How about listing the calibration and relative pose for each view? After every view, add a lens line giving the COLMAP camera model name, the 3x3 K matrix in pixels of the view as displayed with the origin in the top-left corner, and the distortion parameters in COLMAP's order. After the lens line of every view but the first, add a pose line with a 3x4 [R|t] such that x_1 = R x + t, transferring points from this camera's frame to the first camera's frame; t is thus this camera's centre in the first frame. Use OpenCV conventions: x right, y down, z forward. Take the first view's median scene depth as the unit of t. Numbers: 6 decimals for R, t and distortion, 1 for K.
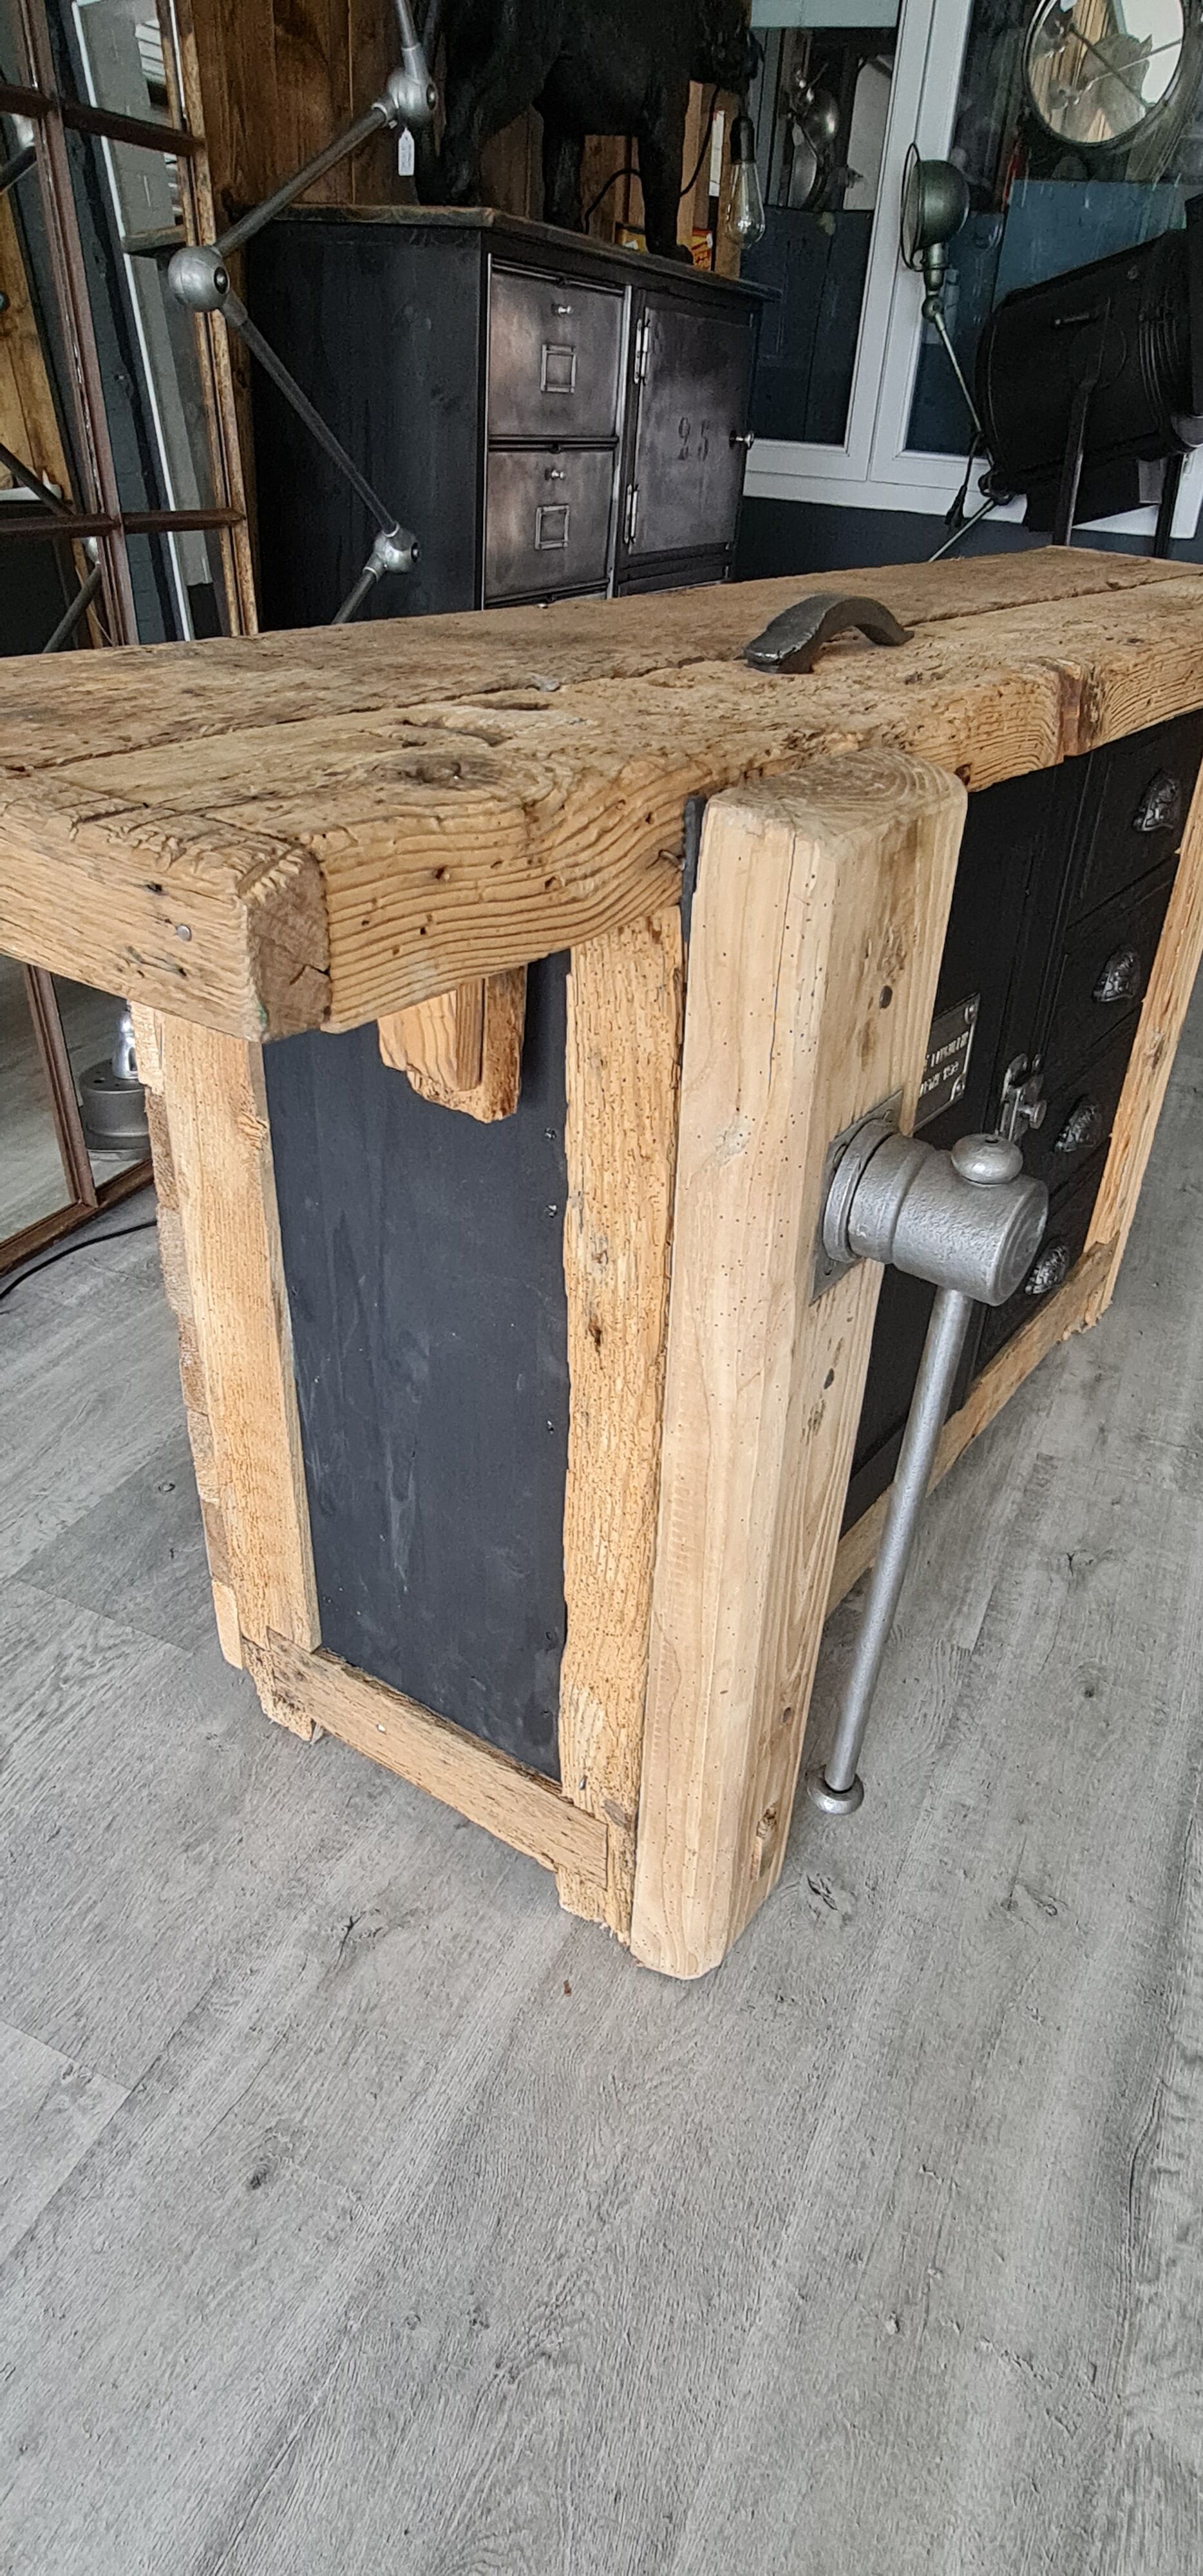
lens RADIAL K [[1470.8, 0, 608.0], [0, 1470.8, 1303.5], [0, 0, 1]] dist [-0.005208, -0.002885]
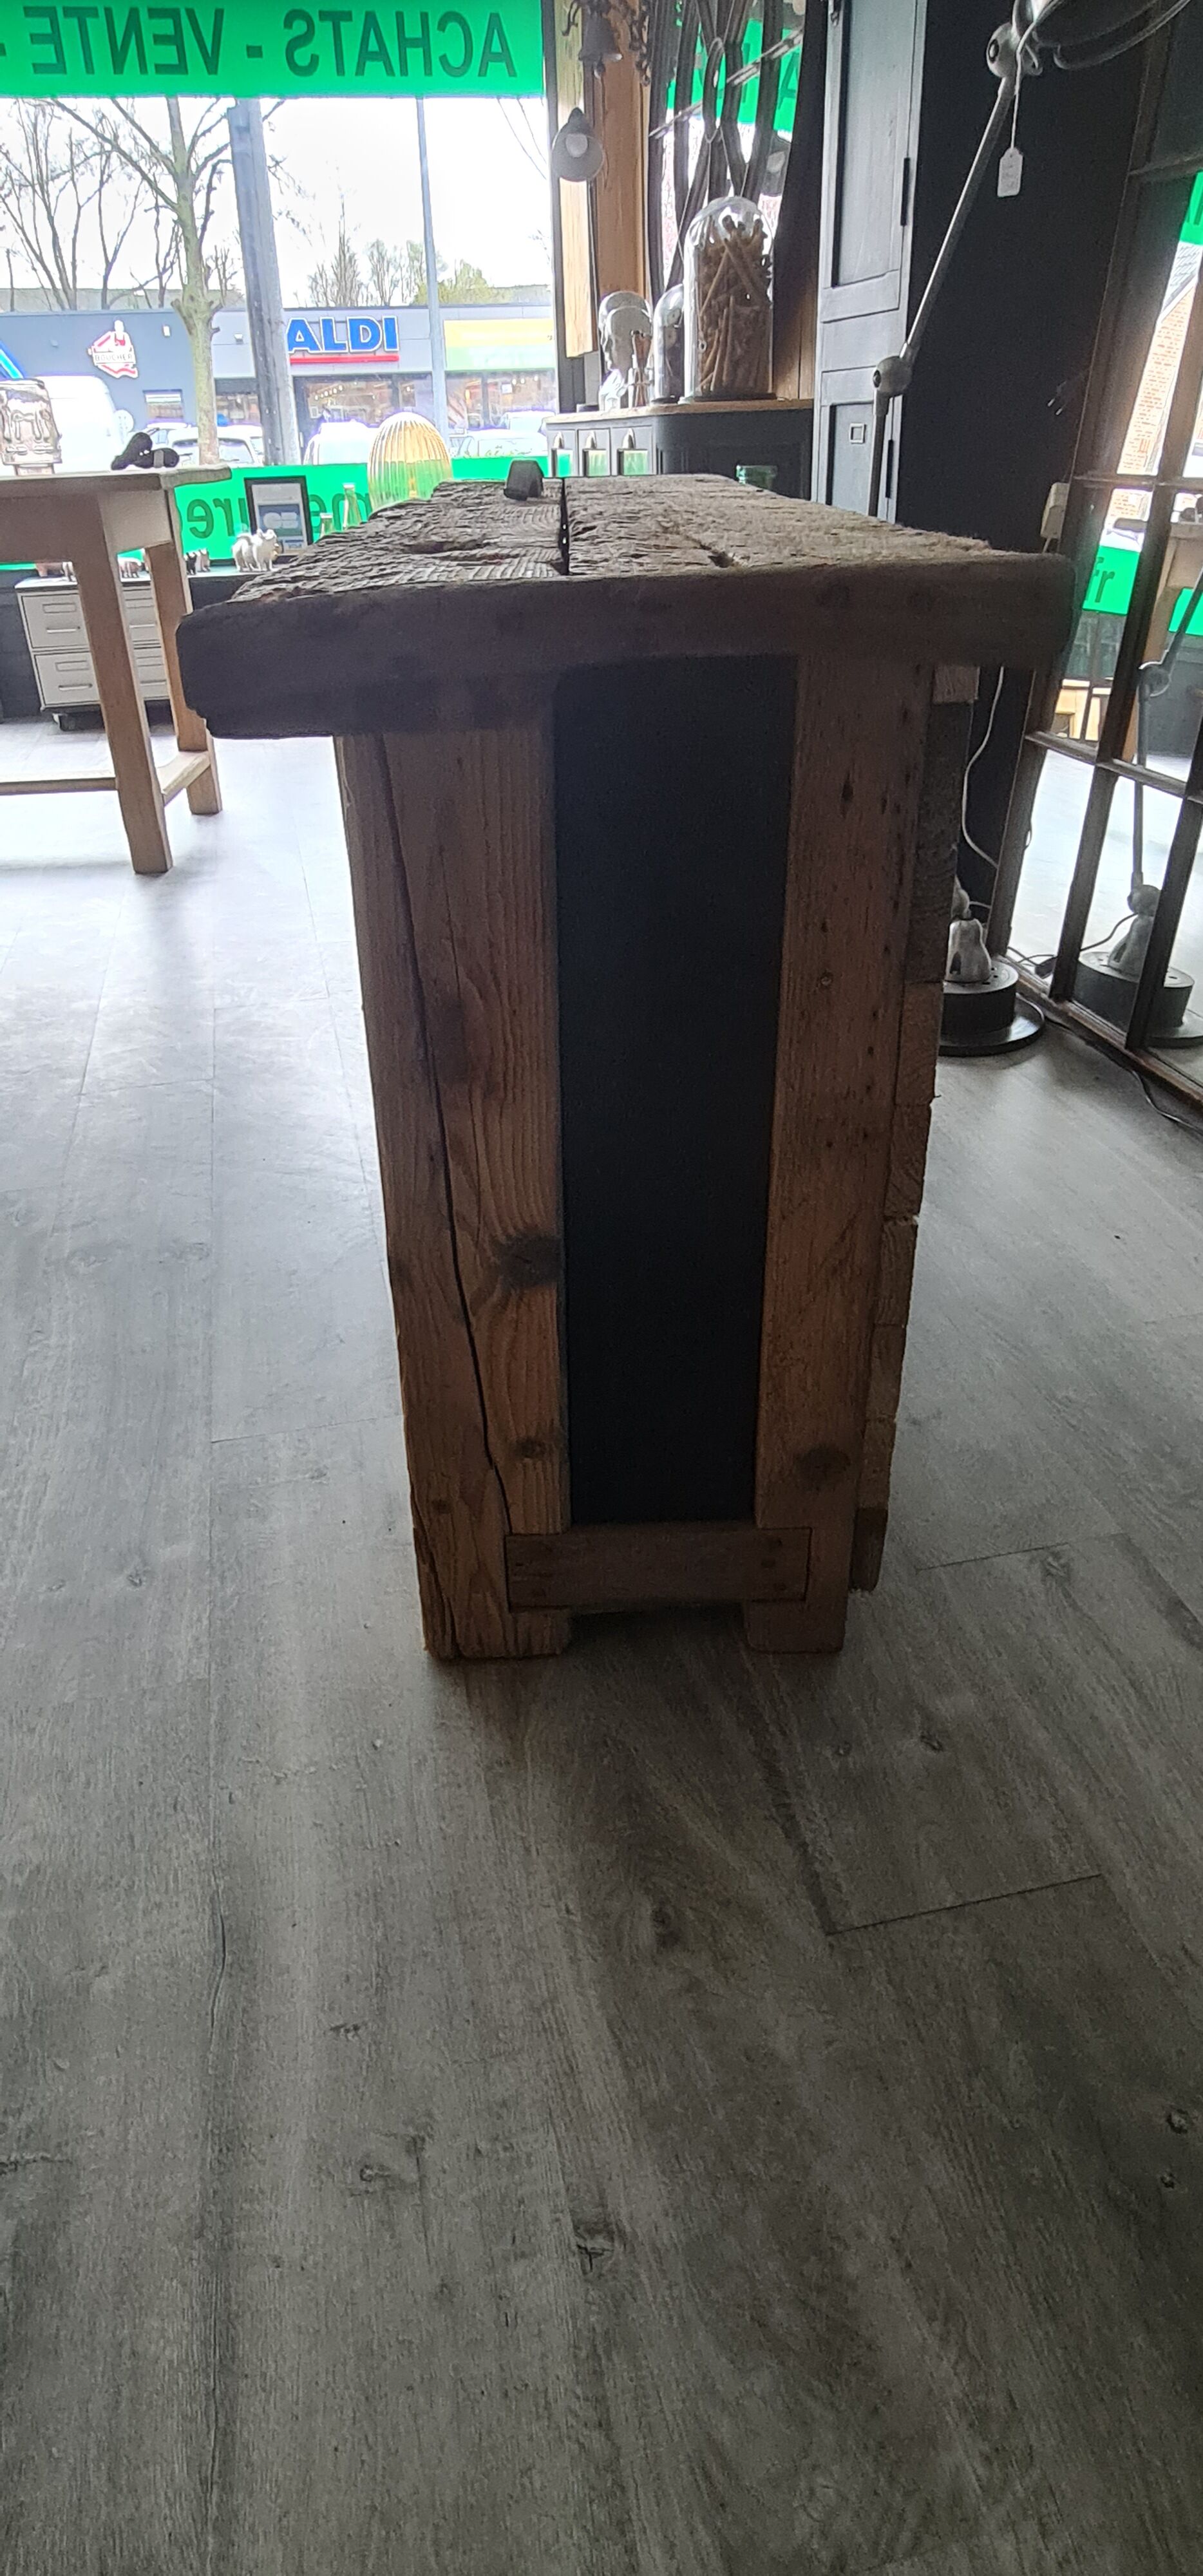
lens RADIAL K [[1470.8, 0, 594.2], [0, 1470.8, 1315.4], [0, 0, 1]] dist [-0.005208, -0.002885]
pose [[-0.803810, 0.273342, -0.528369, 0.991355], [-0.332749, 0.529656, 0.780220, -1.042202], [0.493121, 0.802962, -0.334789, 1.922011]]
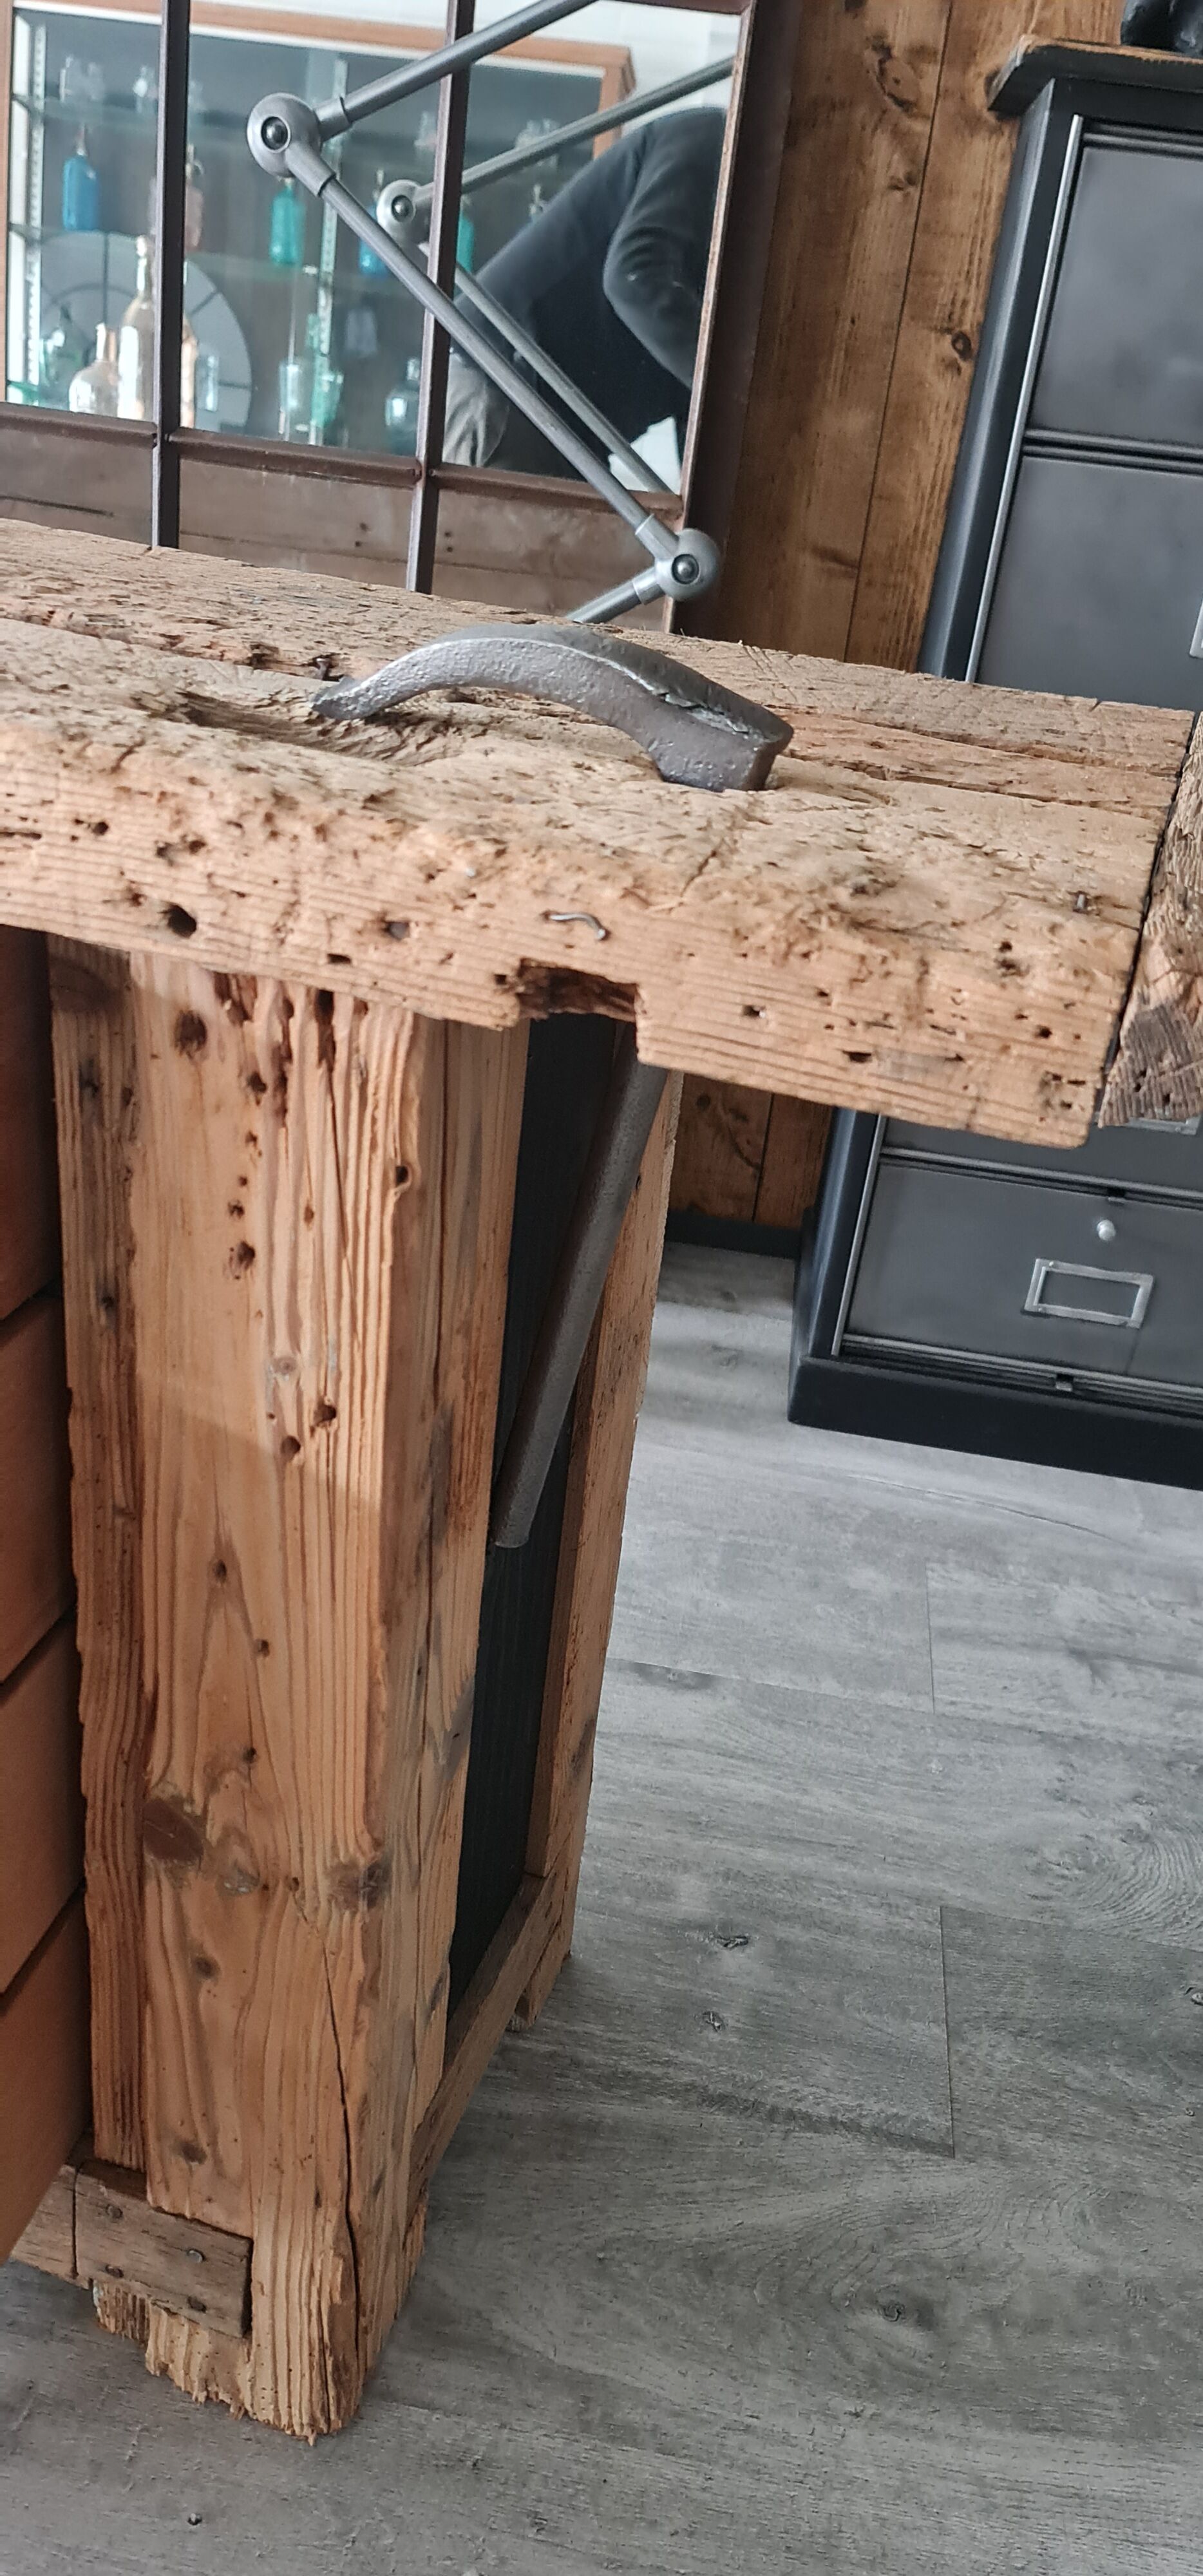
lens RADIAL K [[1883.7, 0, 618.8], [0, 1883.7, 1307.7], [0, 0, 1]] dist [0.076606, -0.054469]
pose [[0.304668, 0.429440, -0.850152, 1.133686], [-0.579324, 0.792045, 0.192477, -0.647004], [0.756017, 0.433872, 0.490096, 1.150352]]
